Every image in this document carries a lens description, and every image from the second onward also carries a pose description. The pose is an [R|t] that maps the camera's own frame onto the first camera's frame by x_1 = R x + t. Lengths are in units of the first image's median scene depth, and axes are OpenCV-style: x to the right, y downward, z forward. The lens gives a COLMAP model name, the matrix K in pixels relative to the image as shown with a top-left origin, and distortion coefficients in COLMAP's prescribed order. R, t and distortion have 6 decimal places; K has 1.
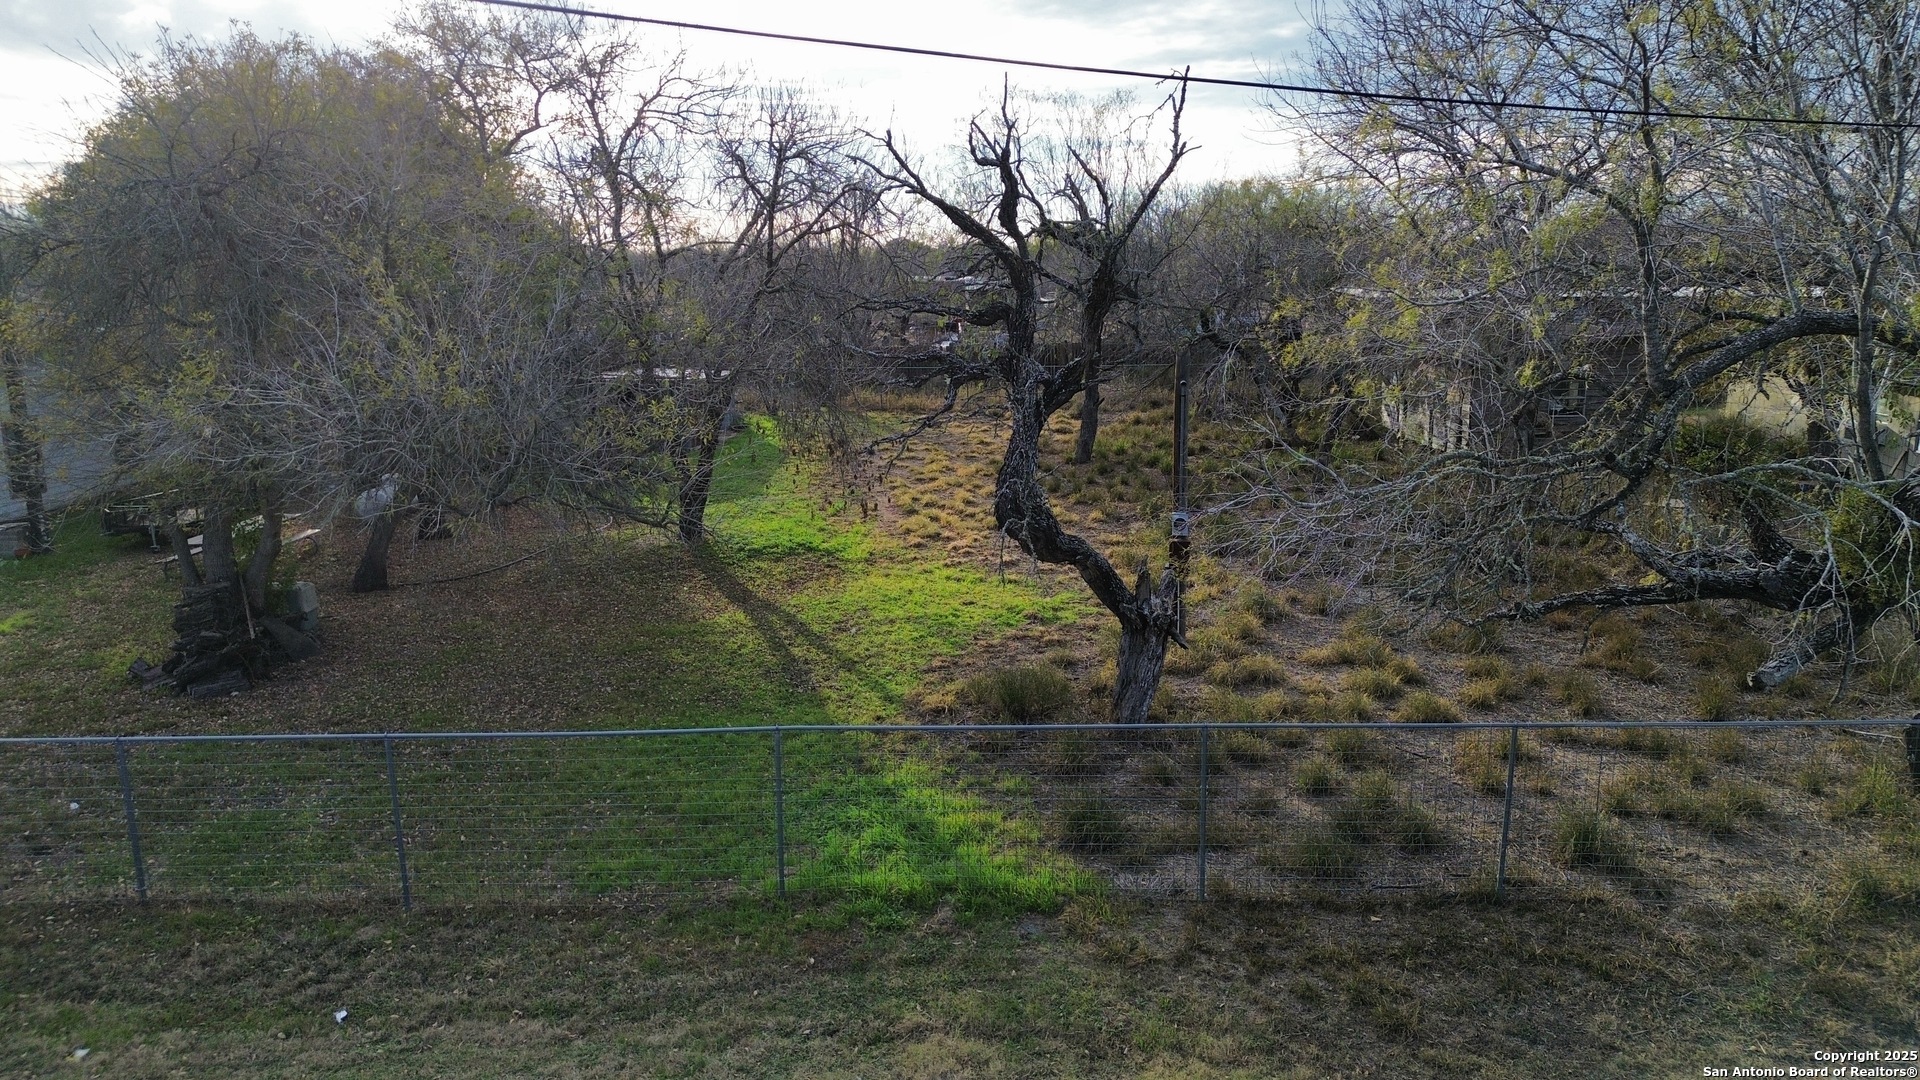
lens RADIAL K [[1354.0, 0, 973.6], [0, 1354.0, 538.5], [0, 0, 1]] dist [0.050754, -0.042066]
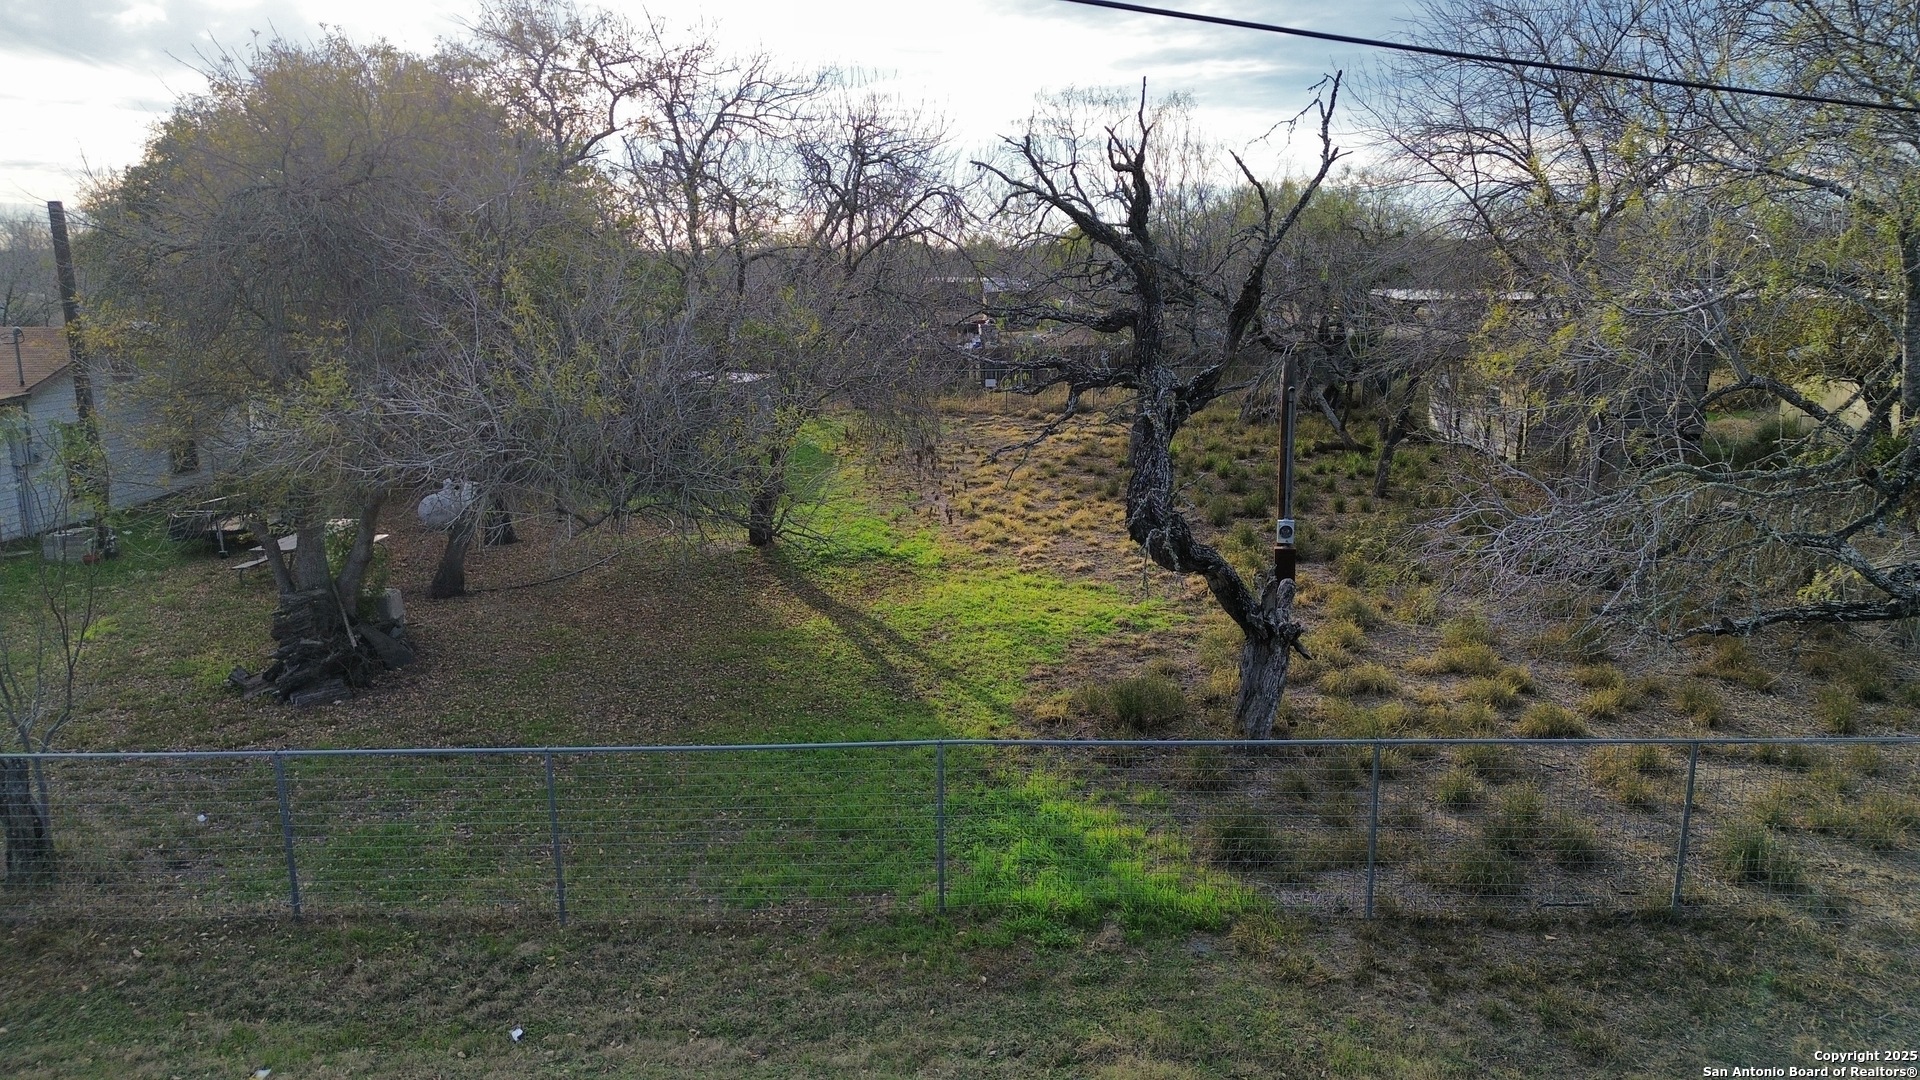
lens RADIAL K [[1354.0, 0, 947.6], [0, 1354.0, 535.2], [0, 0, 1]] dist [0.050754, -0.042066]
pose [[1.000000, 0.000309, -0.000060, -0.110801], [-0.000310, 0.999999, -0.001307, -0.007862], [0.000060, 0.001307, 0.999999, 0.009987]]
